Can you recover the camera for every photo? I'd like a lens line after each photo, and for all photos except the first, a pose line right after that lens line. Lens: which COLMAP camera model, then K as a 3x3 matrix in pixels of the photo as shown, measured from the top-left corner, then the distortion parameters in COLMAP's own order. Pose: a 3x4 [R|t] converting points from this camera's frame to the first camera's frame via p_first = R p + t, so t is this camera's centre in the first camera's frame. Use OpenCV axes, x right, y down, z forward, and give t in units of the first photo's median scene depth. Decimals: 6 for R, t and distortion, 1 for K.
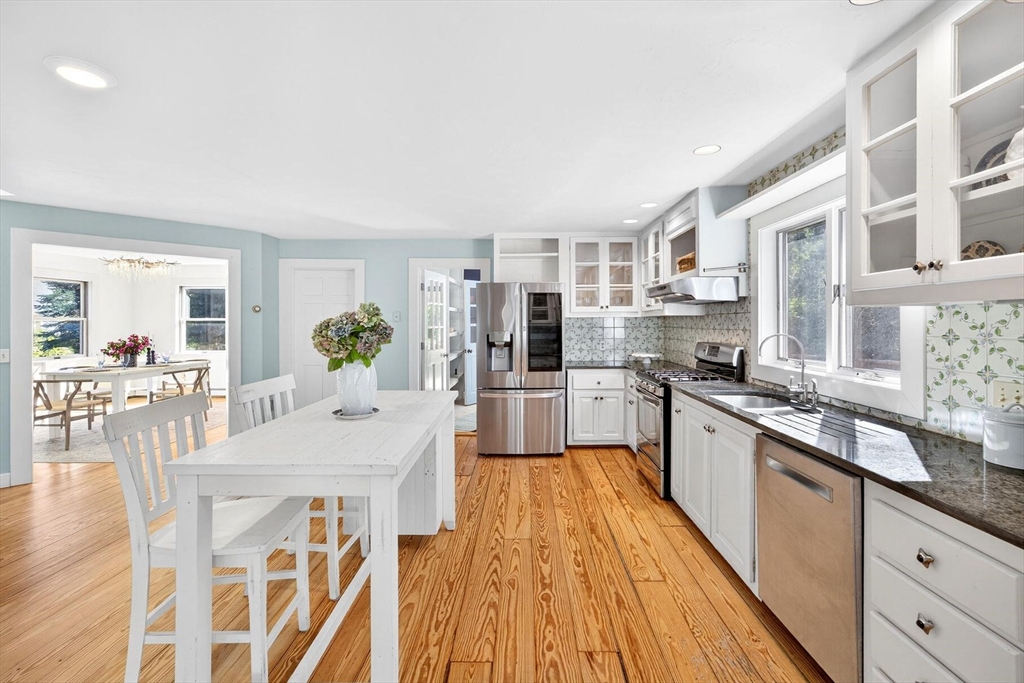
lens RADIAL K [[426.0, 0, 513.2], [0, 426.0, 323.5], [0, 0, 1]] dist [-0.000571, 0.000094]
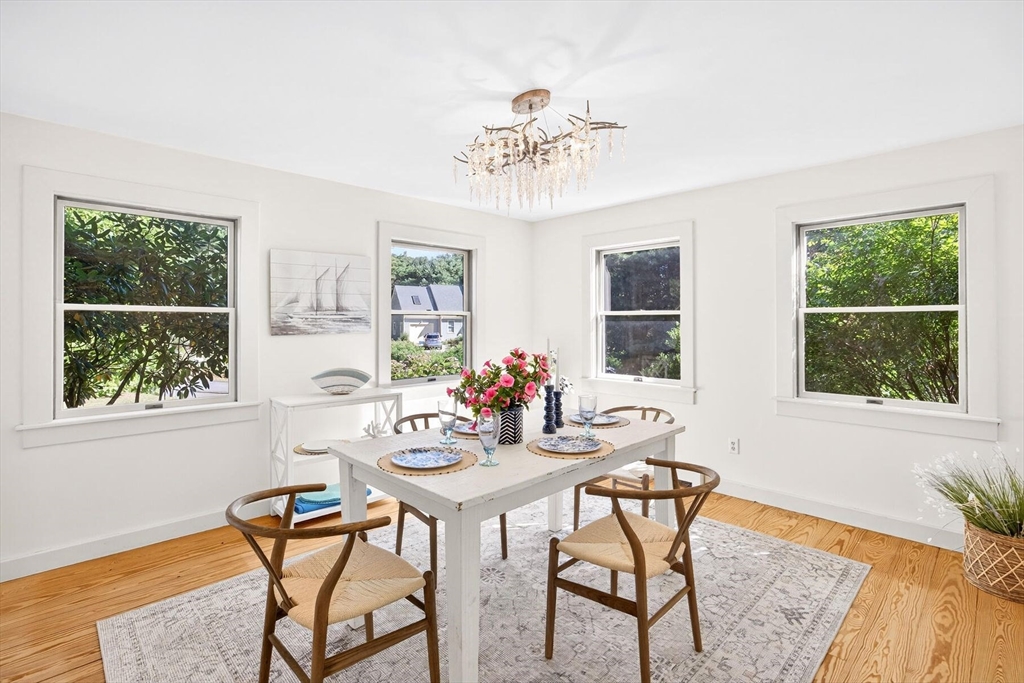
lens RADIAL K [[490.9, 0, 518.7], [0, 490.9, 319.4], [0, 0, 1]] dist [-0.004656, 0.000324]
pose [[0.711086, -0.003806, -0.703095, -0.596869], [-0.002876, 0.999961, -0.008322, 0.003923], [0.703100, 0.007940, 0.711047, 0.704649]]
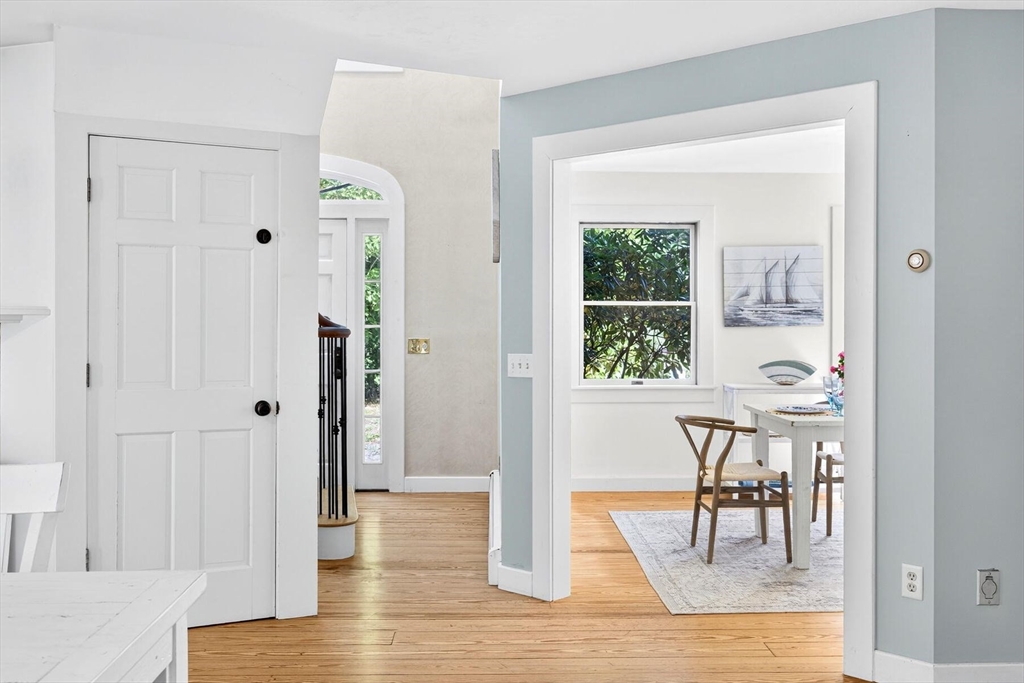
lens RADIAL K [[1006.2, 0, 511.1], [0, 1006.2, 324.6], [0, 0, 1]] dist [-0.003111, 0.003692]
pose [[0.043699, 0.008772, -0.999006, 0.101714], [-0.005061, 0.999951, 0.008559, 0.006741], [0.999032, 0.004682, 0.043741, 0.573855]]
